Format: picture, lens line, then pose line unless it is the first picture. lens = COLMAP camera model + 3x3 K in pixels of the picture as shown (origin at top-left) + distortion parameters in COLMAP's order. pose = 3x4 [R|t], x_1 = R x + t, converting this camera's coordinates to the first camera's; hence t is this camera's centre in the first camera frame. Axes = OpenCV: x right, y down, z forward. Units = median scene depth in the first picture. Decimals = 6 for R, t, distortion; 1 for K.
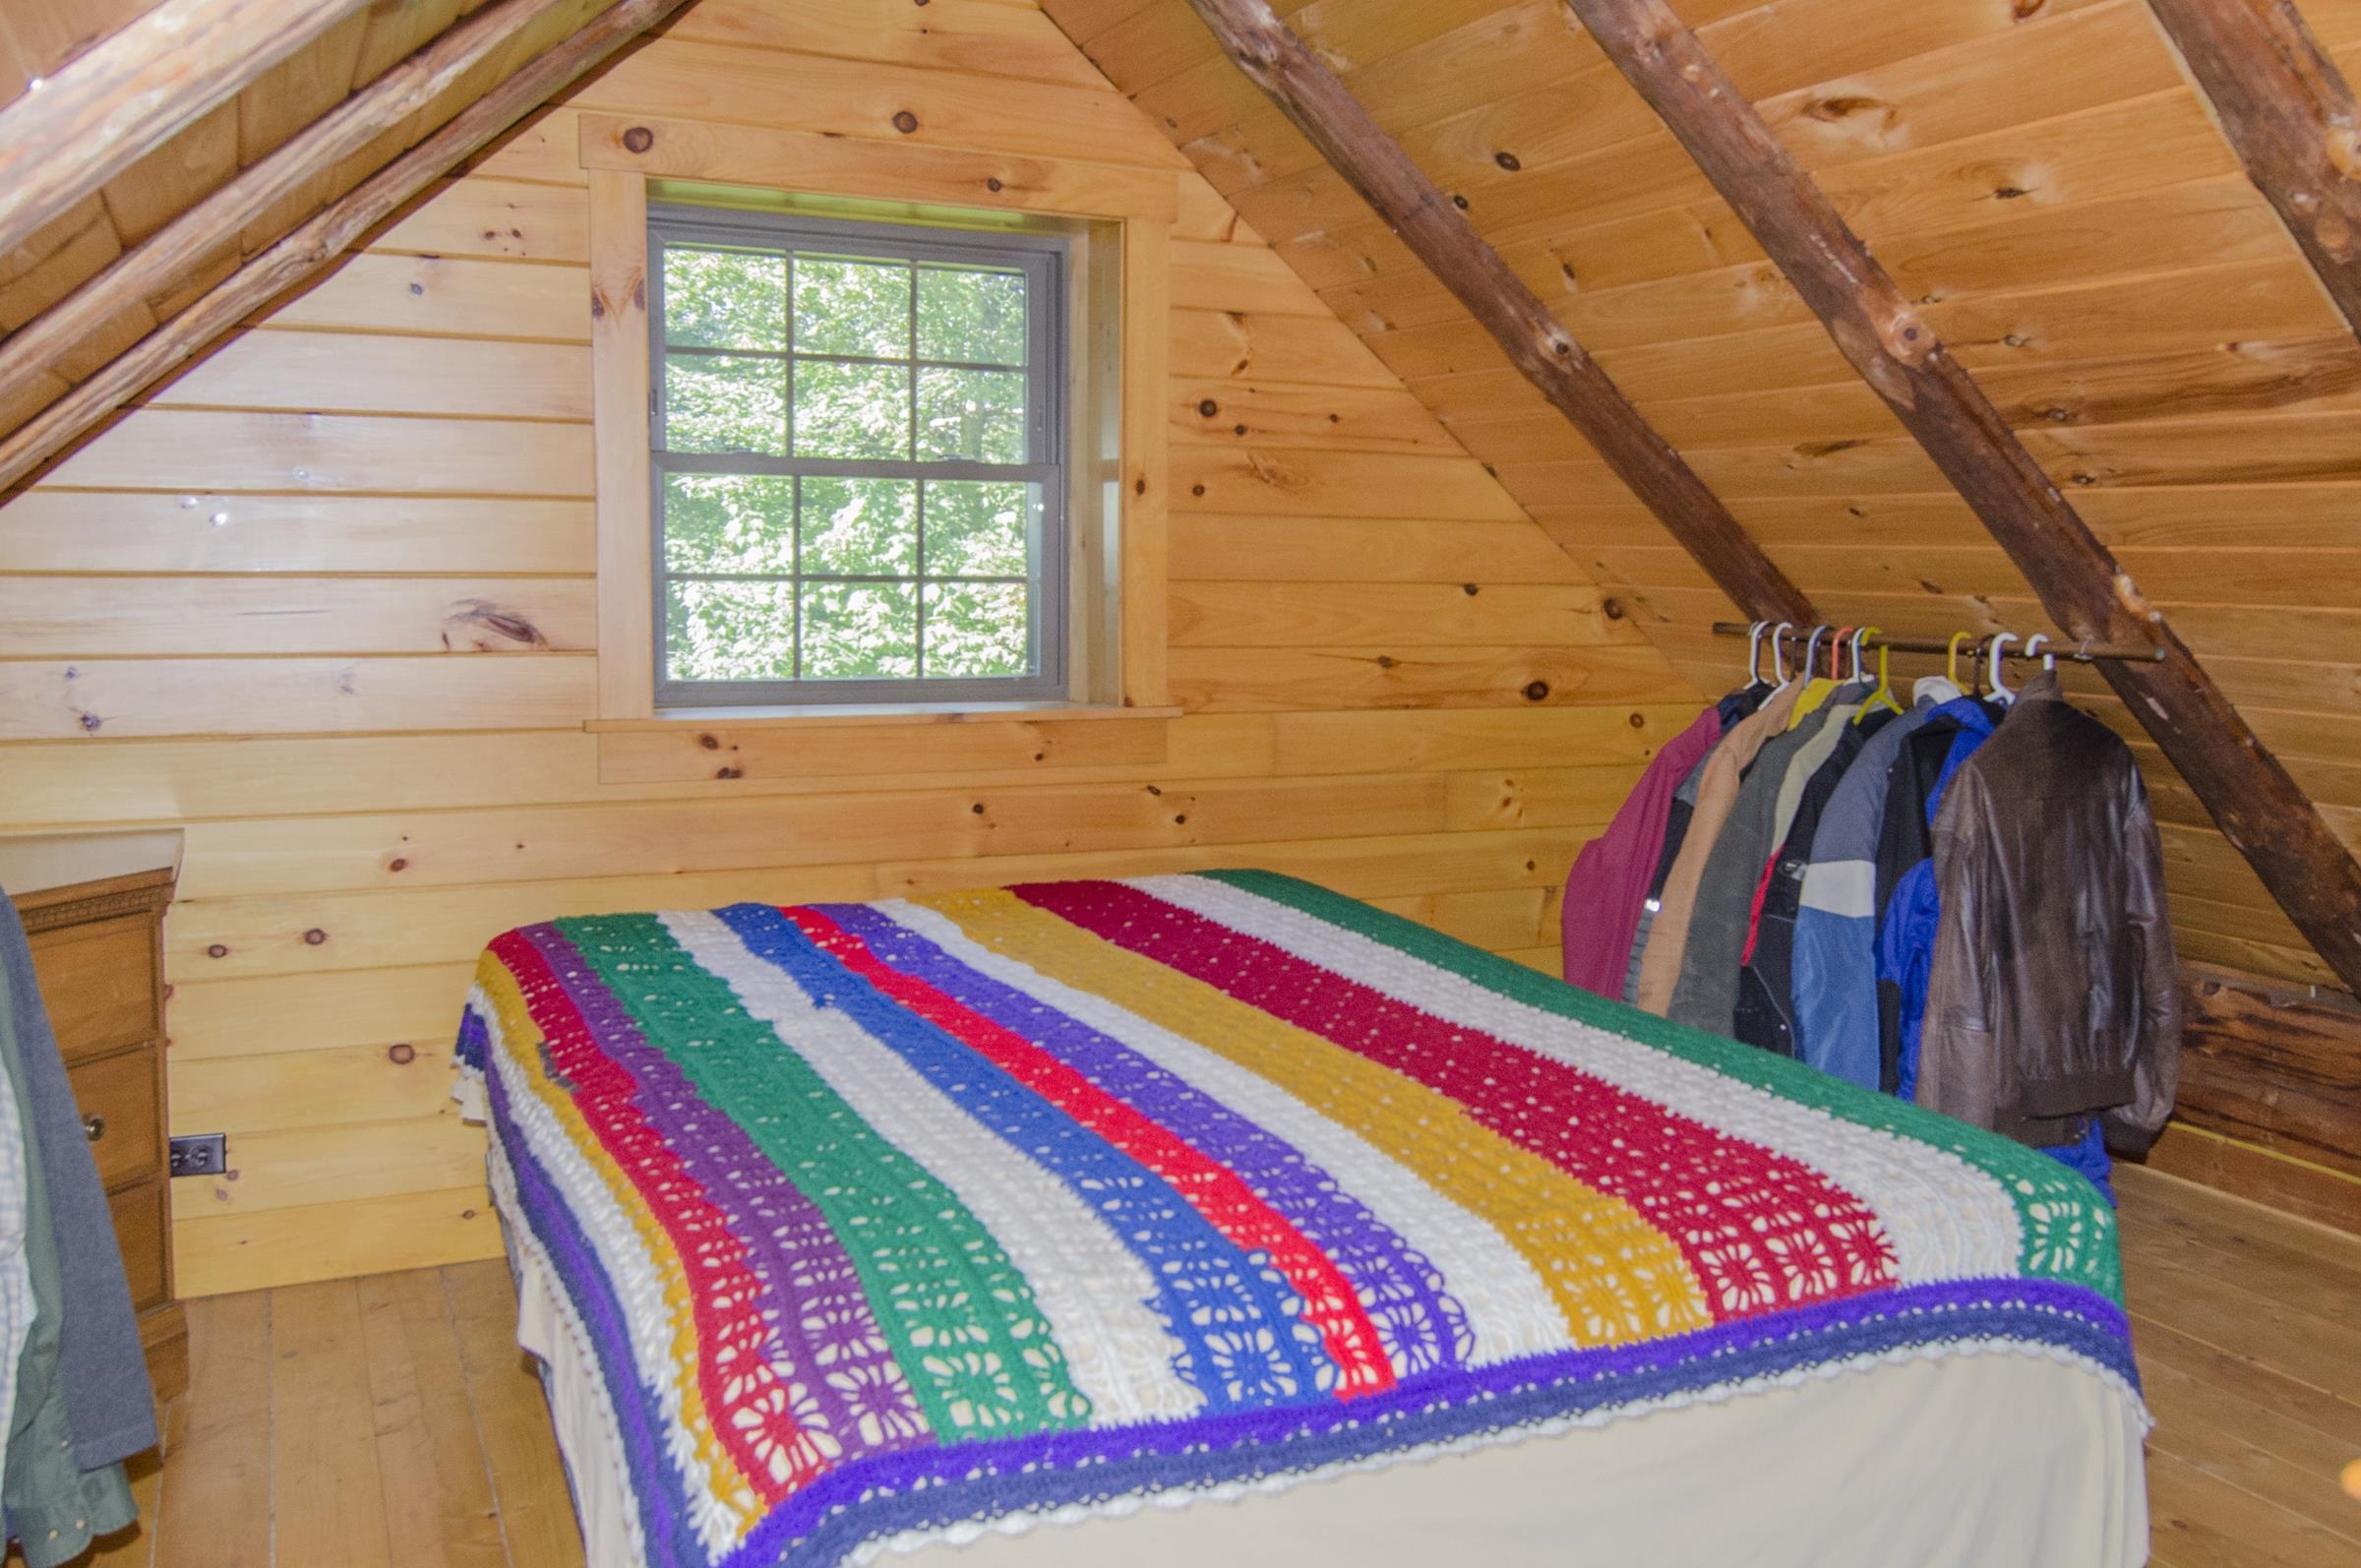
lens RADIAL K [[1952.3, 0, 1180.5], [0, 1952.3, 728.5], [0, 0, 1]] dist [0.004556, -0.007841]
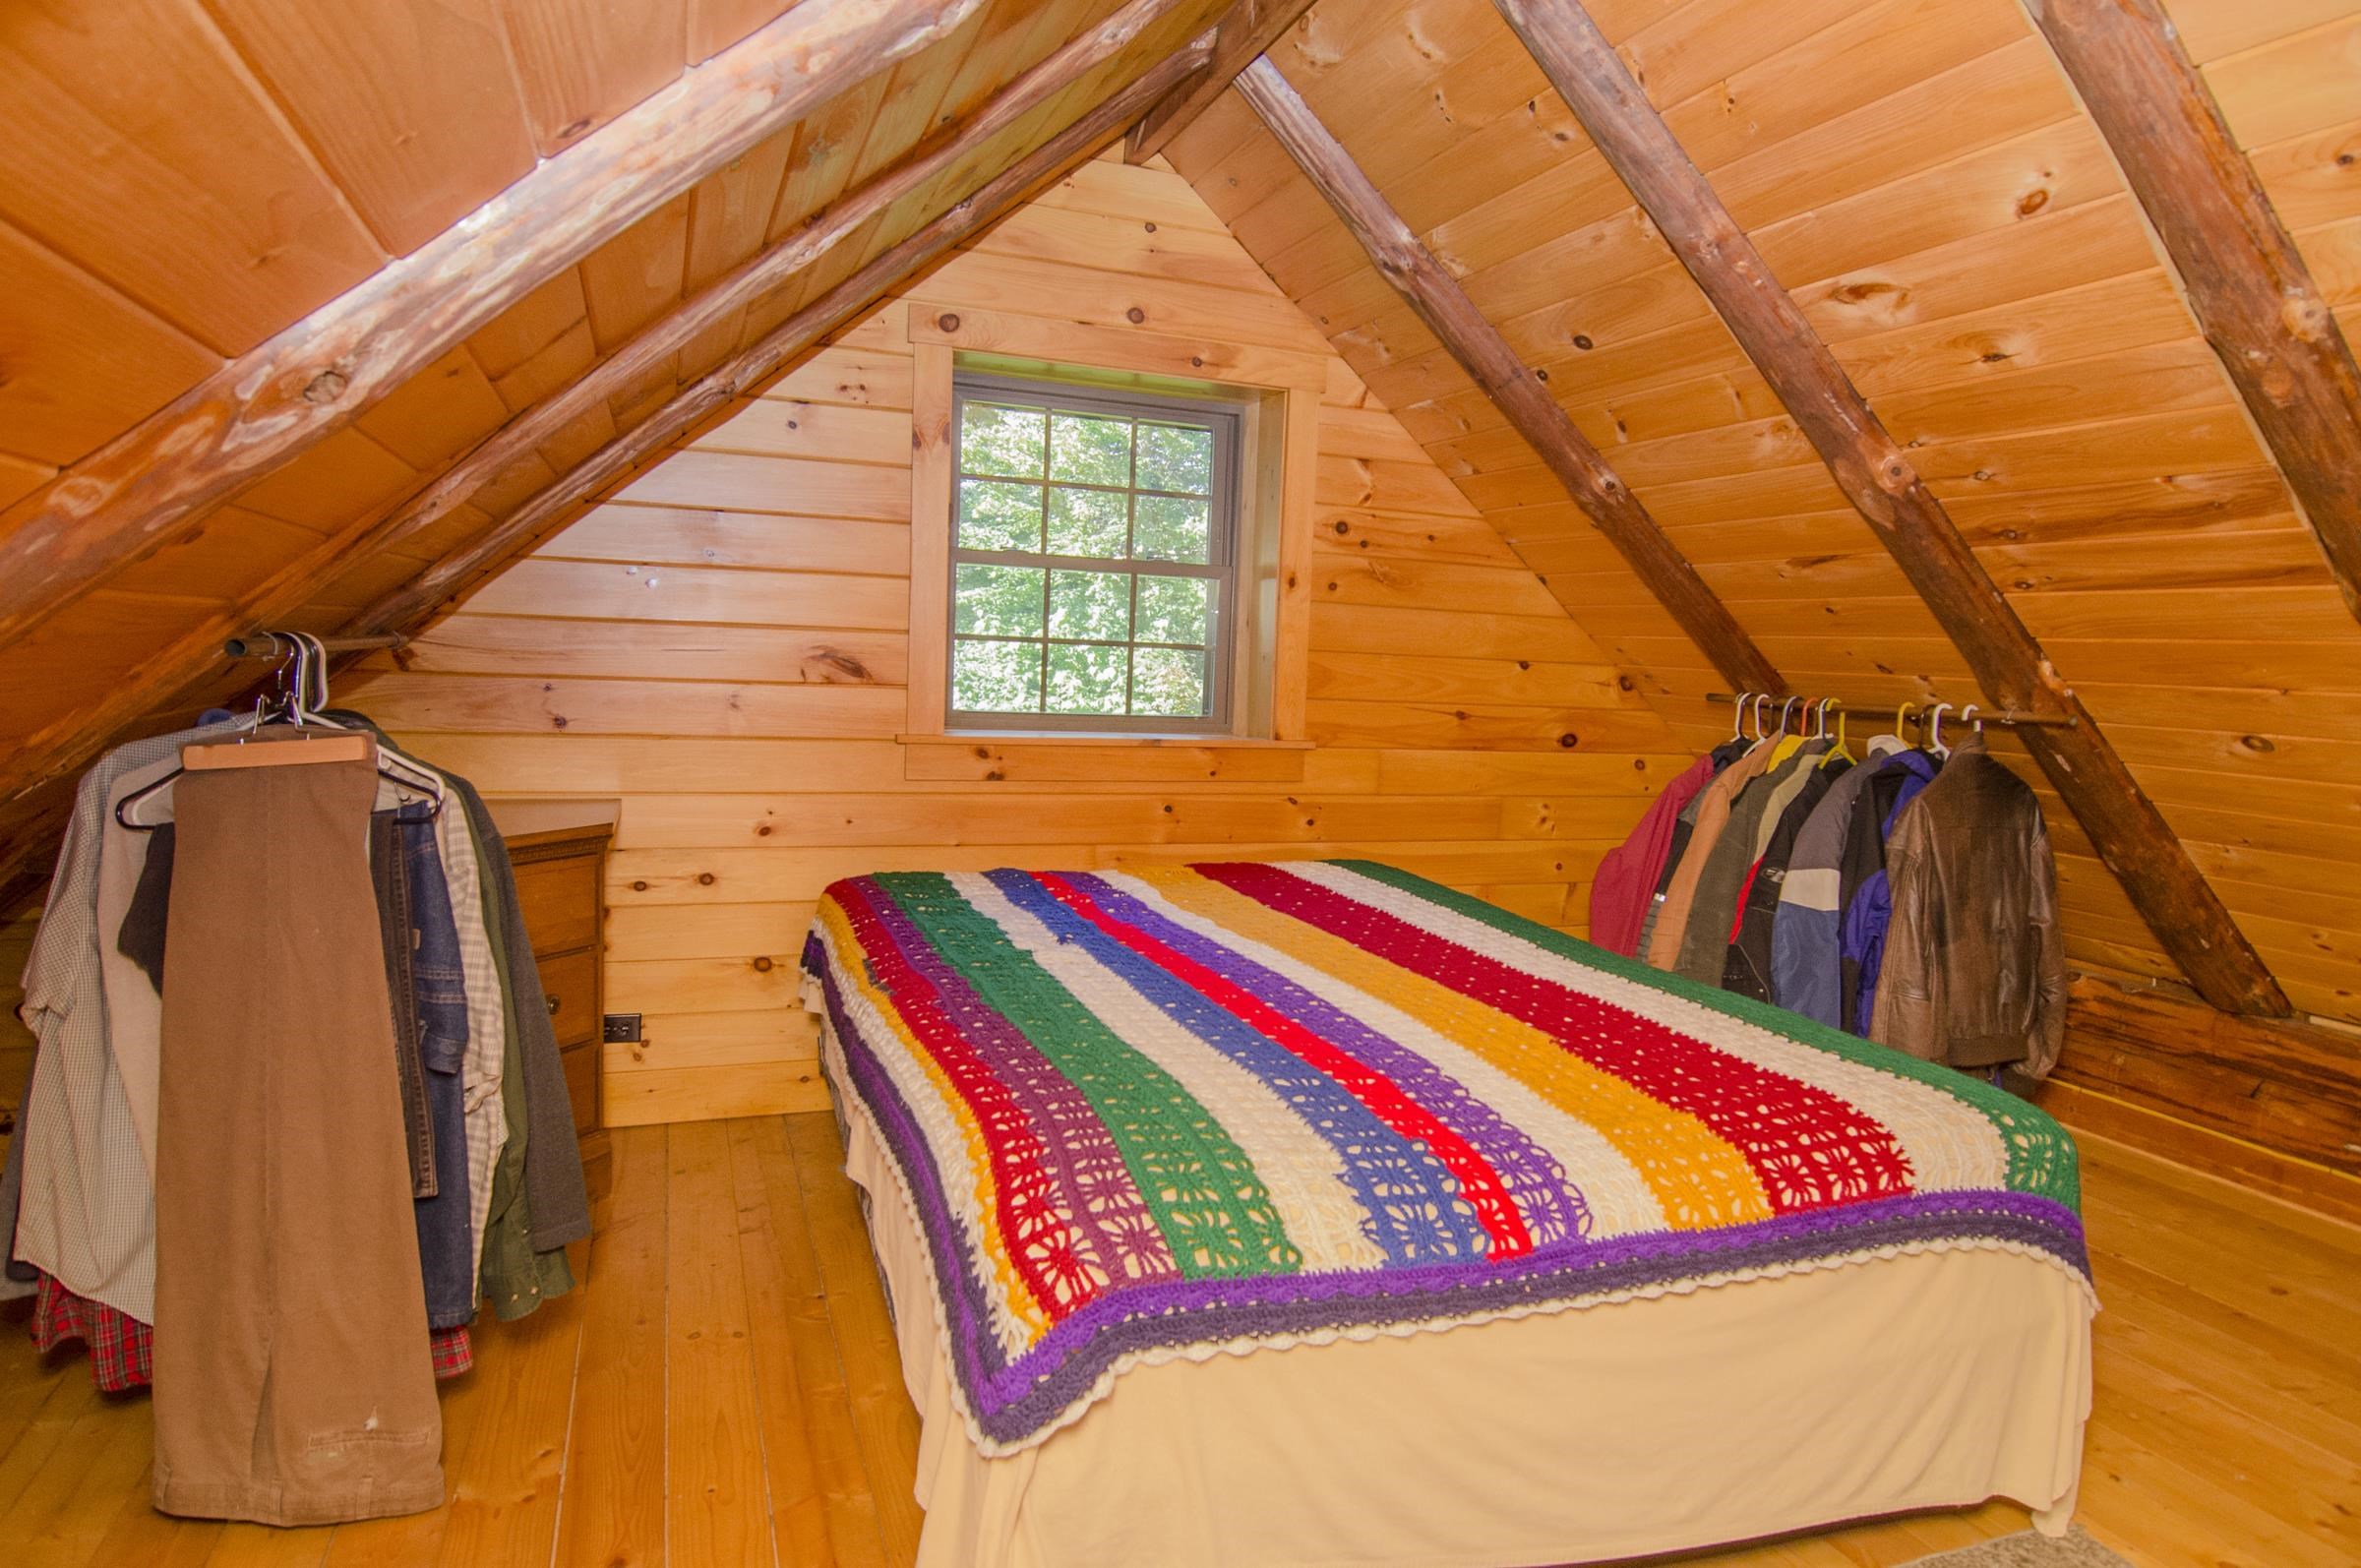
lens RADIAL K [[1318.1, 0, 1177.5], [0, 1318.1, 772.3], [0, 0, 1]] dist [-0.003144, -0.008741]
pose [[0.997016, 0.034933, -0.068835, -0.043682], [-0.034951, 0.999389, 0.000949, 0.018423], [0.068826, 0.001460, 0.997628, 0.076545]]
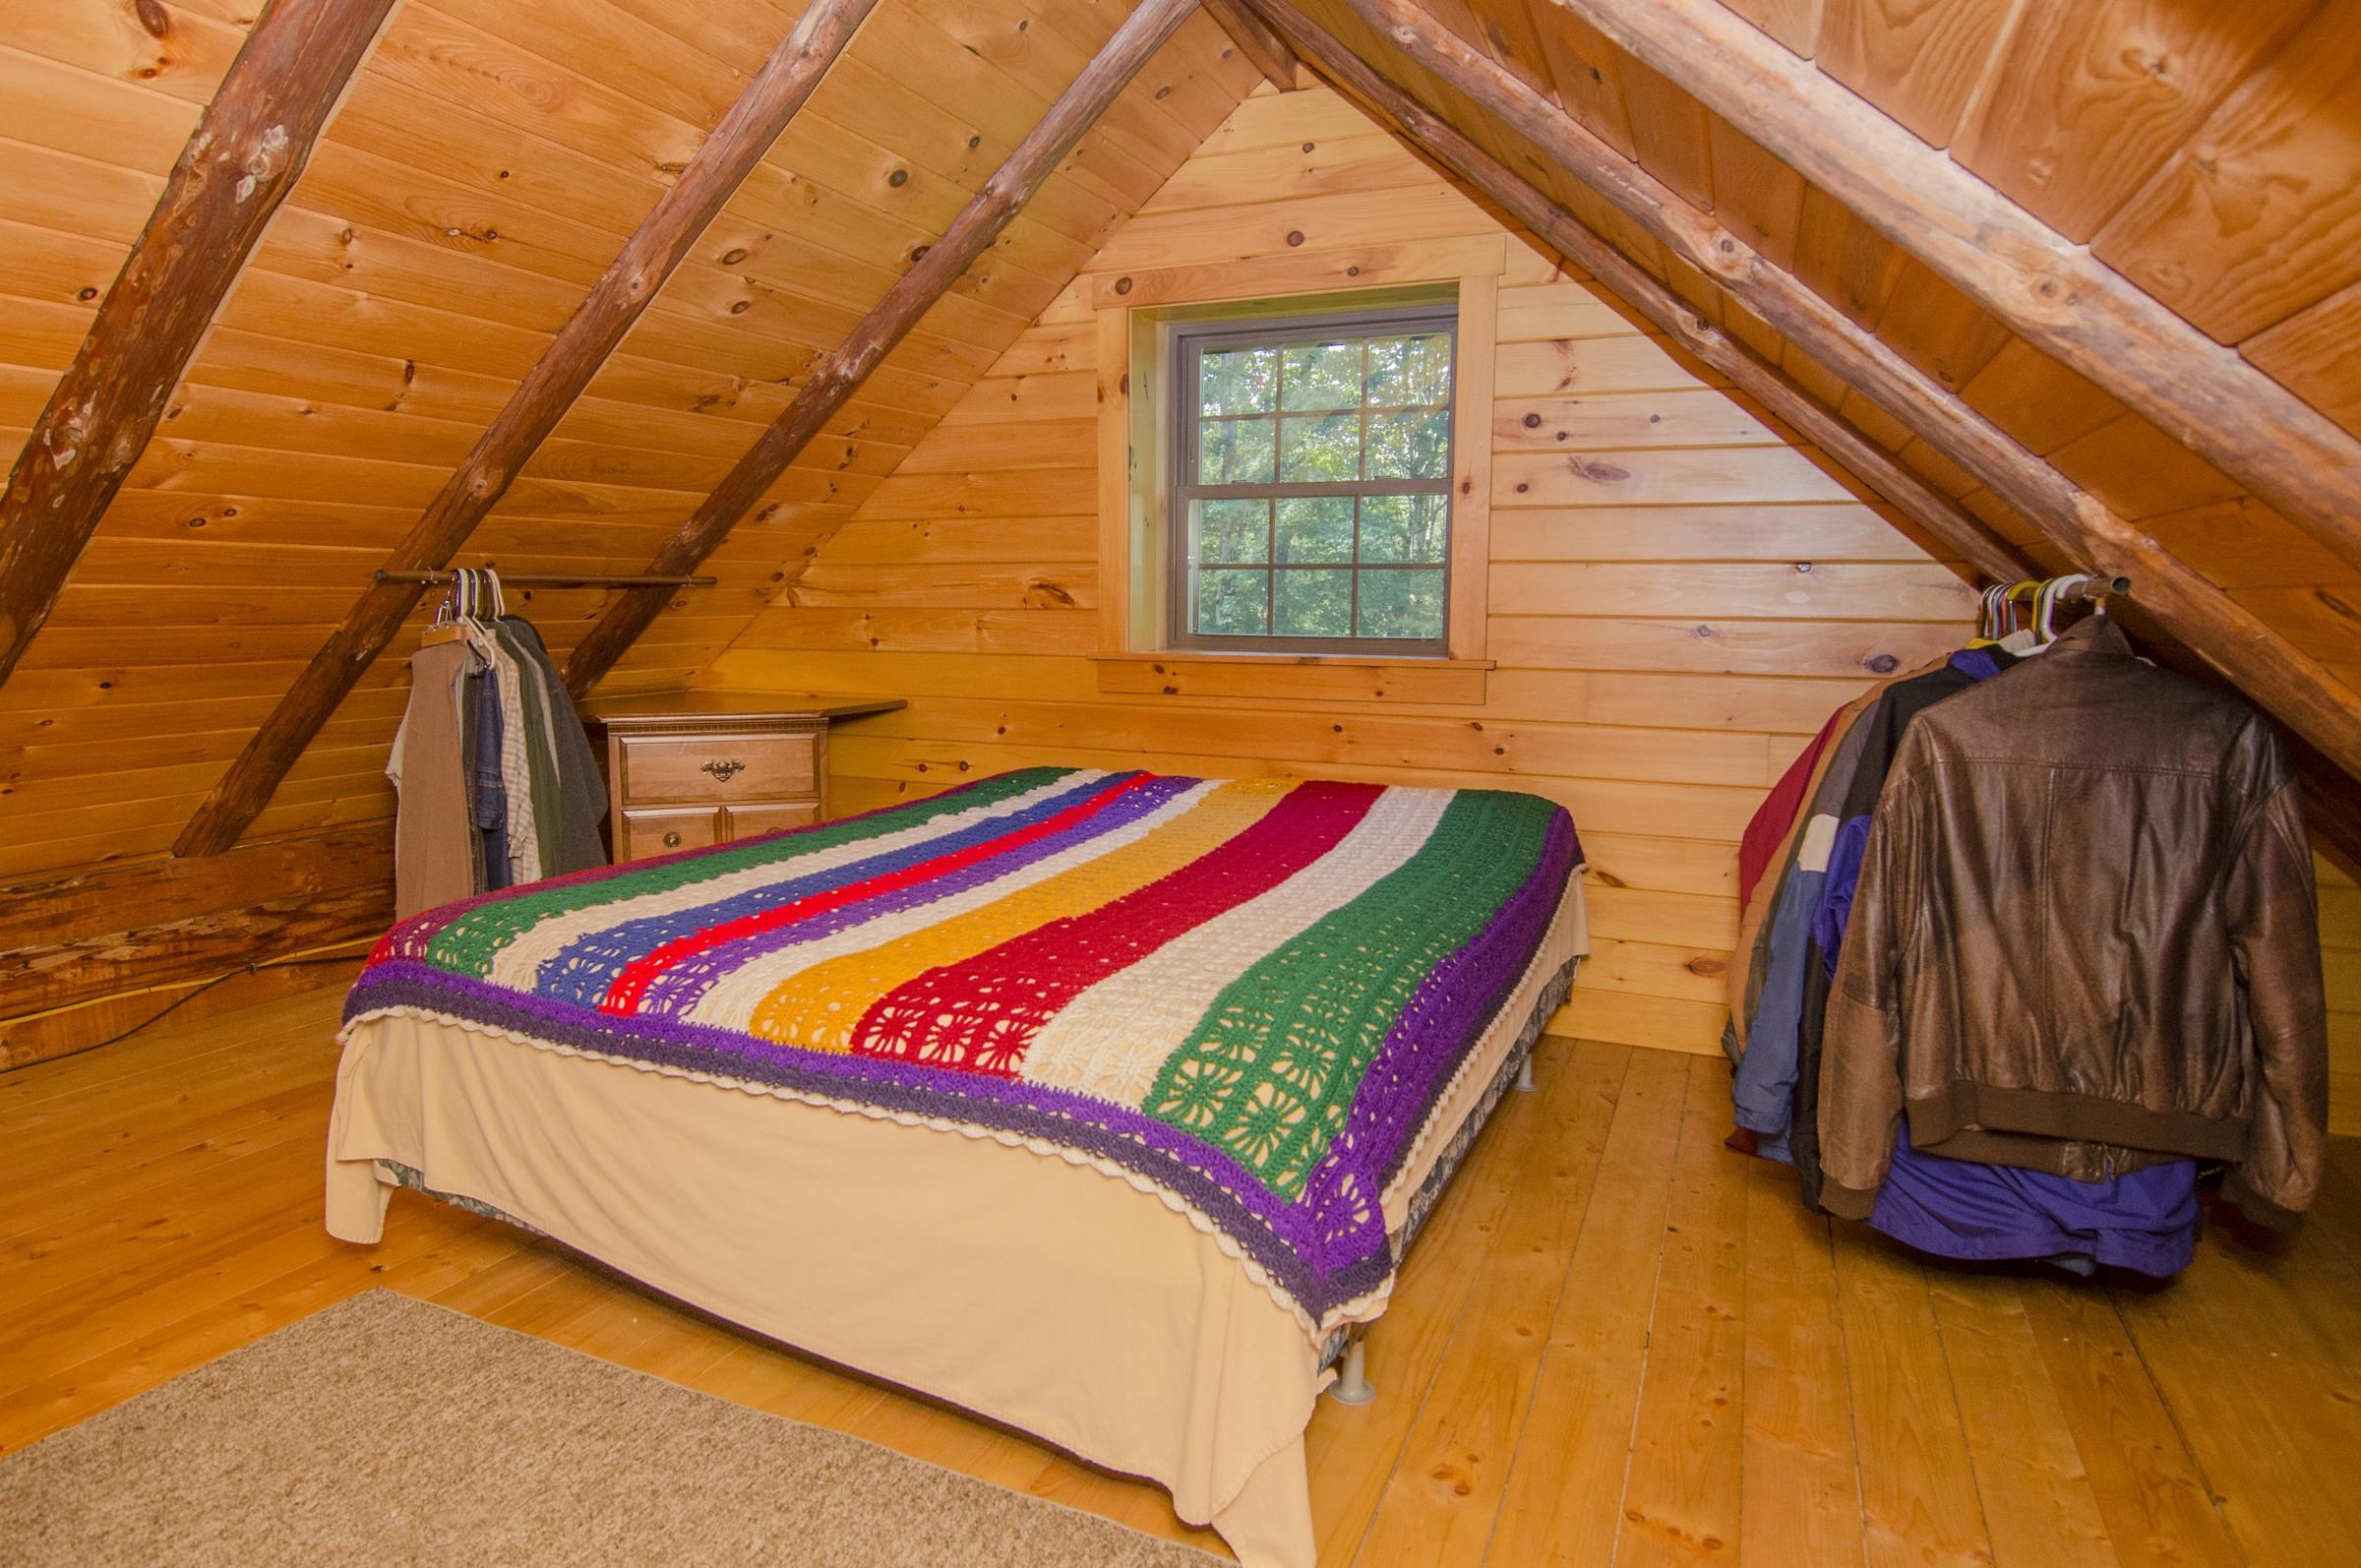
lens RADIAL K [[1318.1, 0, 1177.5], [0, 1318.1, 772.3], [0, 0, 1]] dist [-0.003144, -0.008741]
pose [[0.666740, 0.084023, -0.740539, 0.689303], [-0.065842, 0.996380, 0.053771, 0.038573], [0.742376, 0.012907, 0.669859, 0.378943]]
